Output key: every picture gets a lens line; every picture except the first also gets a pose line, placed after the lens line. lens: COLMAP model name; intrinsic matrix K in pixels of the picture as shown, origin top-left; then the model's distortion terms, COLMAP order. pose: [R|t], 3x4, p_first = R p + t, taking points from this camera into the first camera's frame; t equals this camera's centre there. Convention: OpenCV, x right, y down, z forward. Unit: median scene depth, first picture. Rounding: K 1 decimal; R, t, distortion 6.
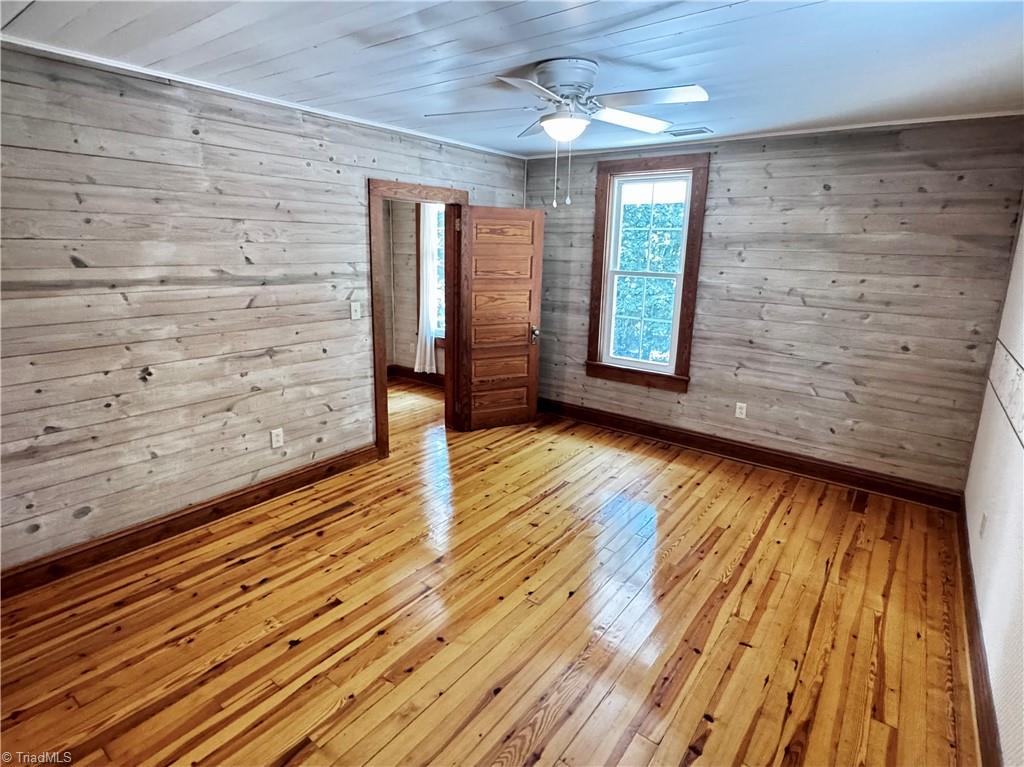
lens RADIAL K [[531.5, 0, 514.3], [0, 531.5, 379.3], [0, 0, 1]] dist [-0.000410, 0.000047]
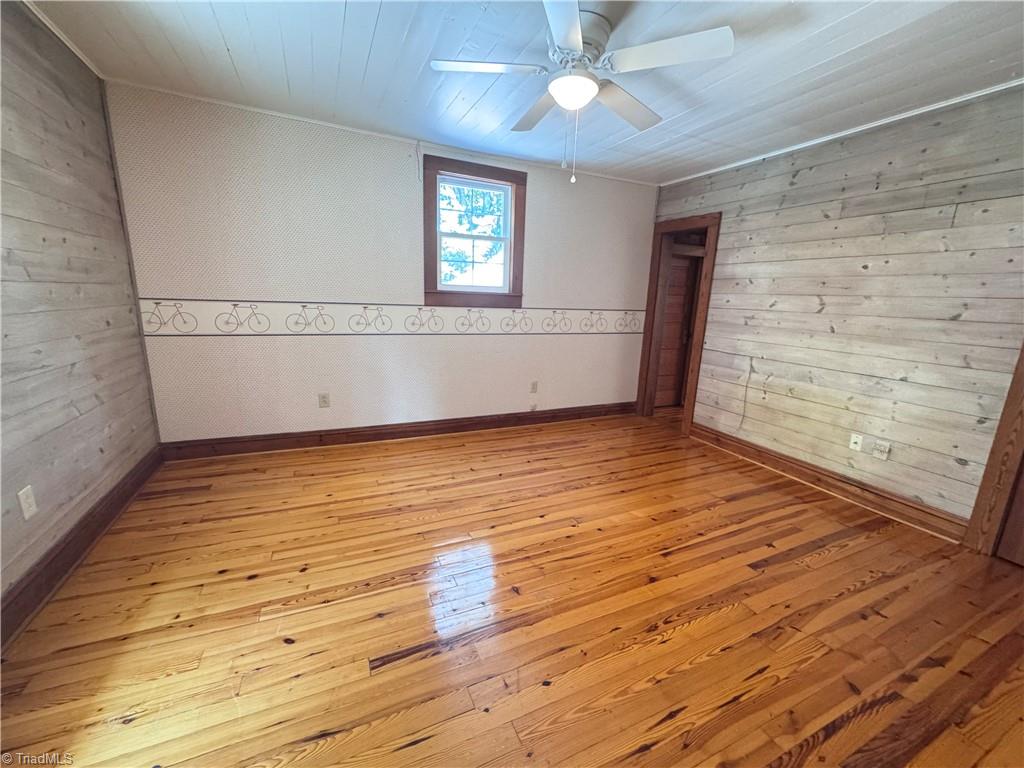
lens RADIAL K [[407.9, 0, 512.0], [0, 407.9, 384.0], [0, 0, 1]] dist [-0.003365, -0.000538]
pose [[-0.880239, -0.154675, 0.448614, -0.188551], [0.060357, 0.901214, 0.429151, -0.255054], [-0.470676, 0.404833, -0.783948, 1.492286]]
